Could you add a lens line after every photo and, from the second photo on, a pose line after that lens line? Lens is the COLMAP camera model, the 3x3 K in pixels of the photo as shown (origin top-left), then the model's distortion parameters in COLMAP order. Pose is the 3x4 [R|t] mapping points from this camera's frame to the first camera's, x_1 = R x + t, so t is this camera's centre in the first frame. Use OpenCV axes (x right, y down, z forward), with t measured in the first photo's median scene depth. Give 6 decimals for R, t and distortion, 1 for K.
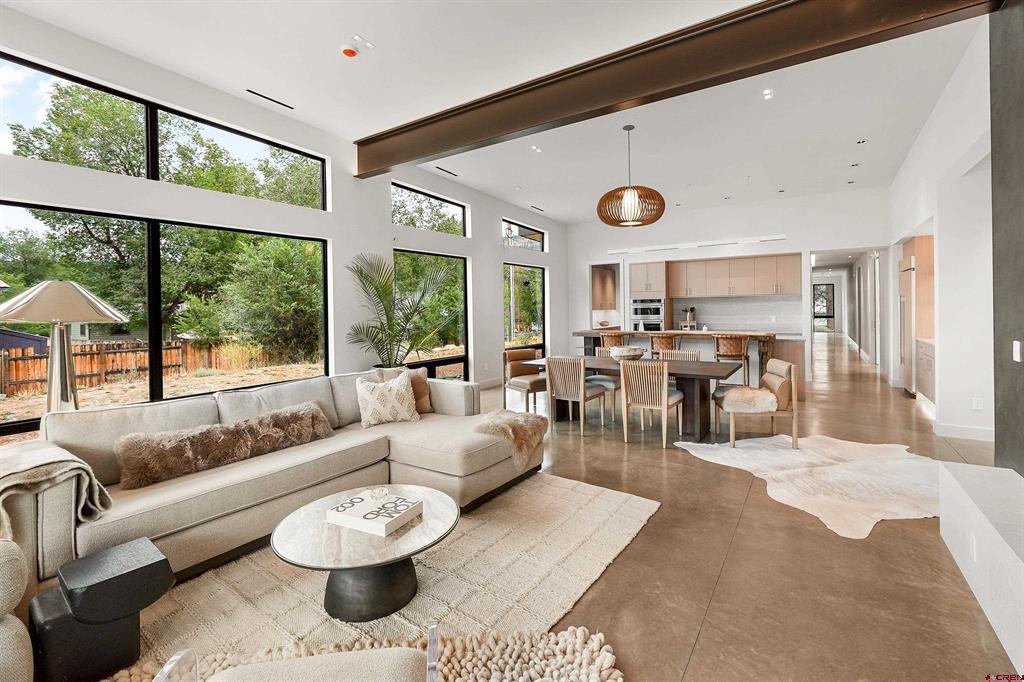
lens RADIAL K [[449.0, 0, 520.1], [0, 449.0, 312.1], [0, 0, 1]] dist [-0.001899, 0.000305]
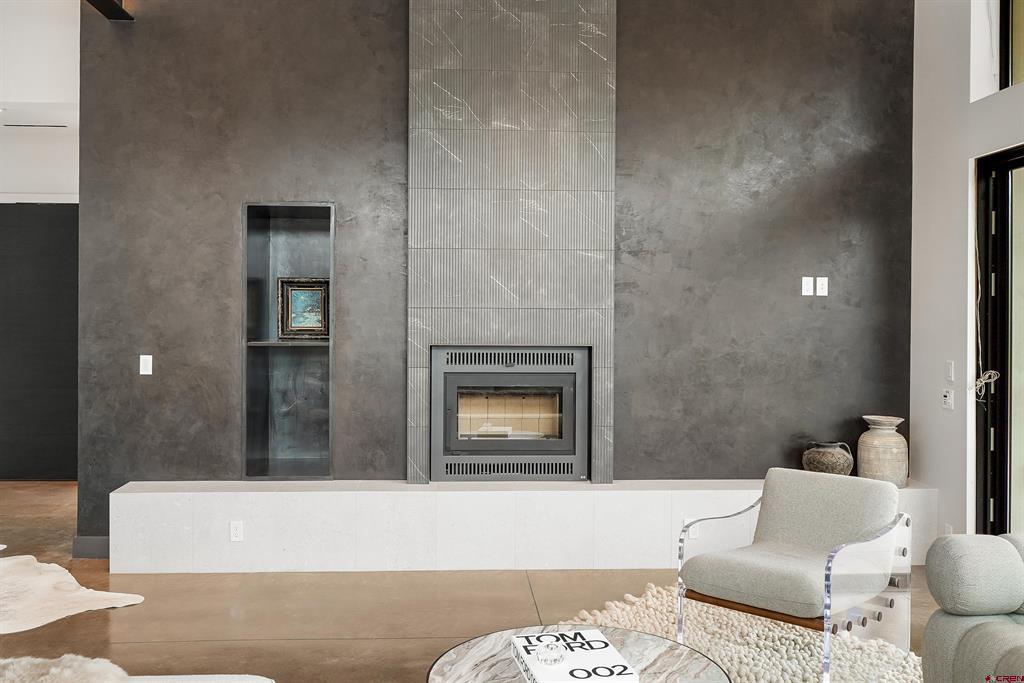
lens RADIAL K [[881.4, 0, 508.0], [0, 881.4, 315.0], [0, 0, 1]] dist [0.007017, -0.000857]
pose [[-0.590424, 0.017012, 0.806914, -0.284643], [0.012826, 0.999849, -0.011695, 0.001940], [-0.806991, 0.003444, -0.590553, 0.412814]]
